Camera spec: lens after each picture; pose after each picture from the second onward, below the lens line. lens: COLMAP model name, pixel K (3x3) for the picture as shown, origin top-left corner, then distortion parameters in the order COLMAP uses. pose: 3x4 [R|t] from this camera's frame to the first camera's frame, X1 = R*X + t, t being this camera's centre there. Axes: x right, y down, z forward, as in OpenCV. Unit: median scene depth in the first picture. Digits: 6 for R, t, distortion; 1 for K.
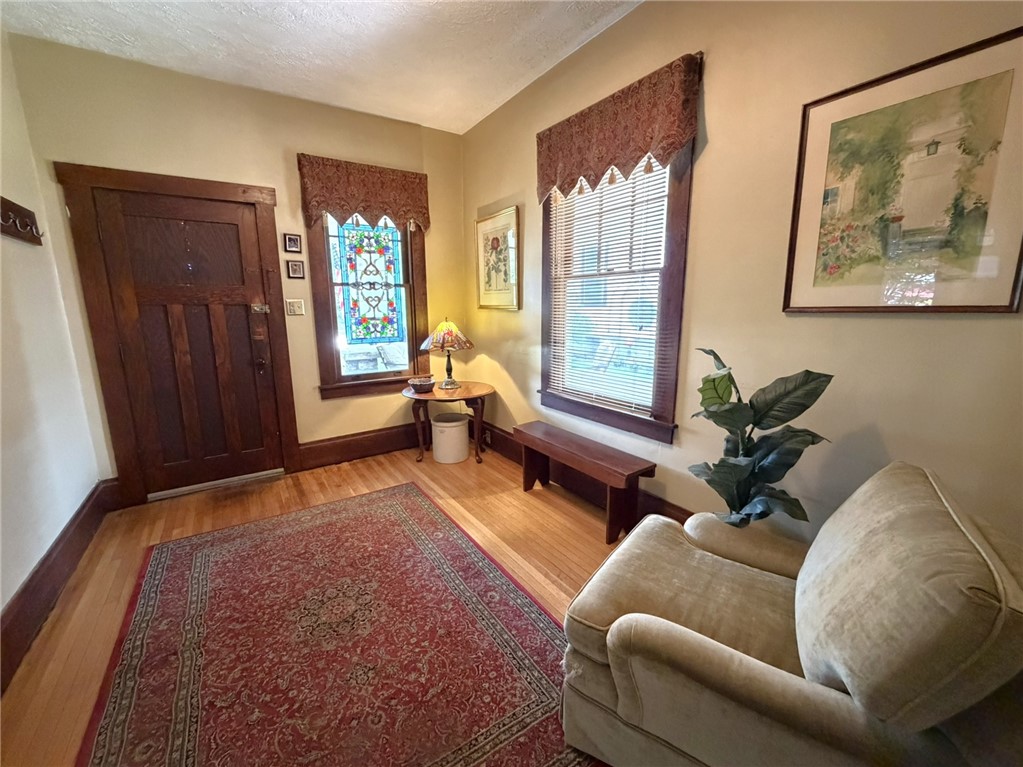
lens RADIAL K [[423.7, 0, 511.5], [0, 423.7, 383.5], [0, 0, 1]] dist [0.000614, 0.000024]
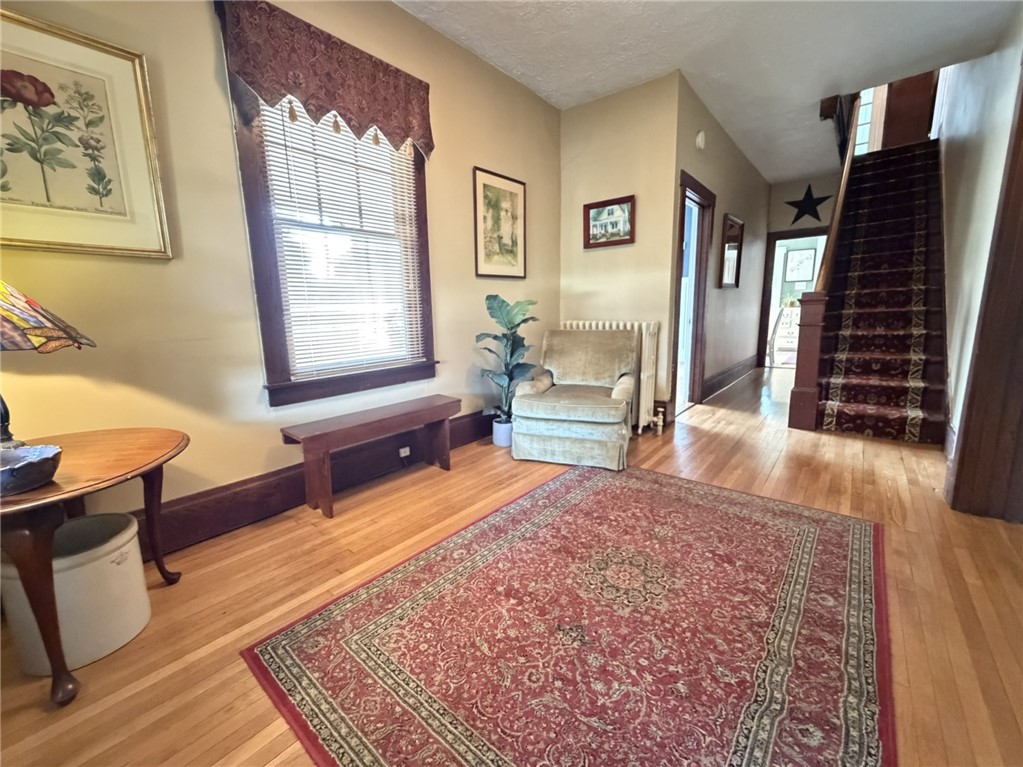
lens RADIAL K [[419.4, 0, 511.5], [0, 419.4, 383.5], [0, 0, 1]] dist [-0.001426, -0.000050]
pose [[-0.291000, -0.154939, 0.944094, -0.823565], [0.204661, 0.953875, 0.219627, -0.066382], [-0.934576, 0.257131, -0.245868, 0.992895]]
